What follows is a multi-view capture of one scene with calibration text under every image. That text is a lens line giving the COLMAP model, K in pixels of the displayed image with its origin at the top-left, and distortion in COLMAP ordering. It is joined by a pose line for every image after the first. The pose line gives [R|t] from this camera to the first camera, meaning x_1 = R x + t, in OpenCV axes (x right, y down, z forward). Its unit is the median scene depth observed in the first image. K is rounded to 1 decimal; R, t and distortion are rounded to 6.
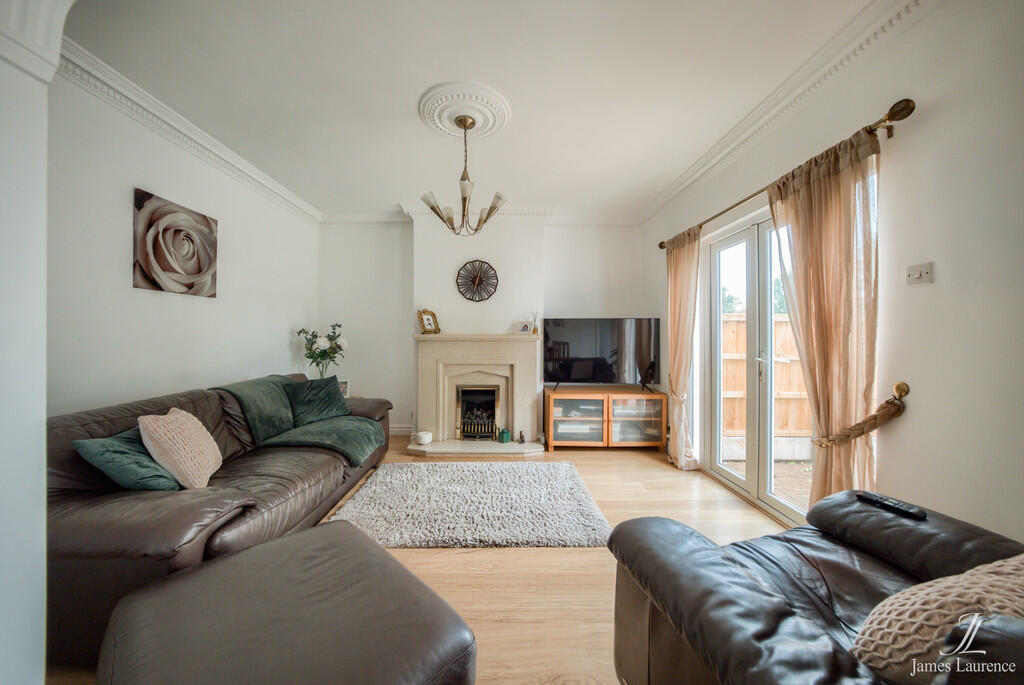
lens RADIAL K [[344.3, 0, 509.6], [0, 344.3, 339.1], [0, 0, 1]] dist [-0.000425, -0.000073]
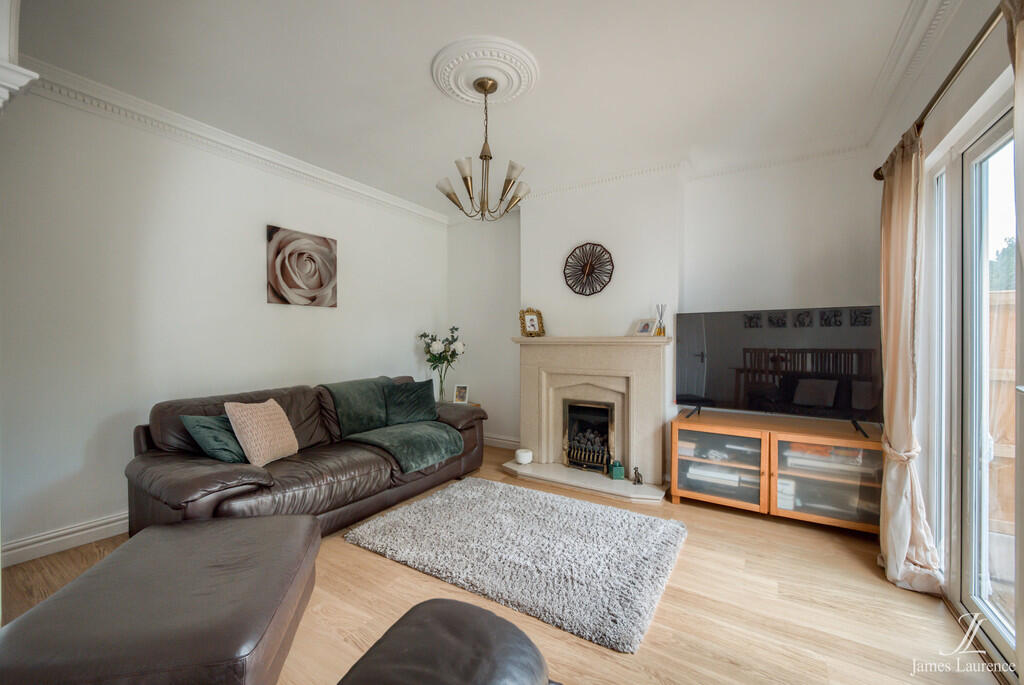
lens RADIAL K [[412.4, 0, 510.5], [0, 412.4, 345.9], [0, 0, 1]] dist [-0.000449, -0.000187]
pose [[0.840290, 0.004448, -0.542119, 0.296495], [0.000289, 0.999963, 0.008652, -0.001625], [0.542137, -0.007427, 0.840257, 0.115732]]
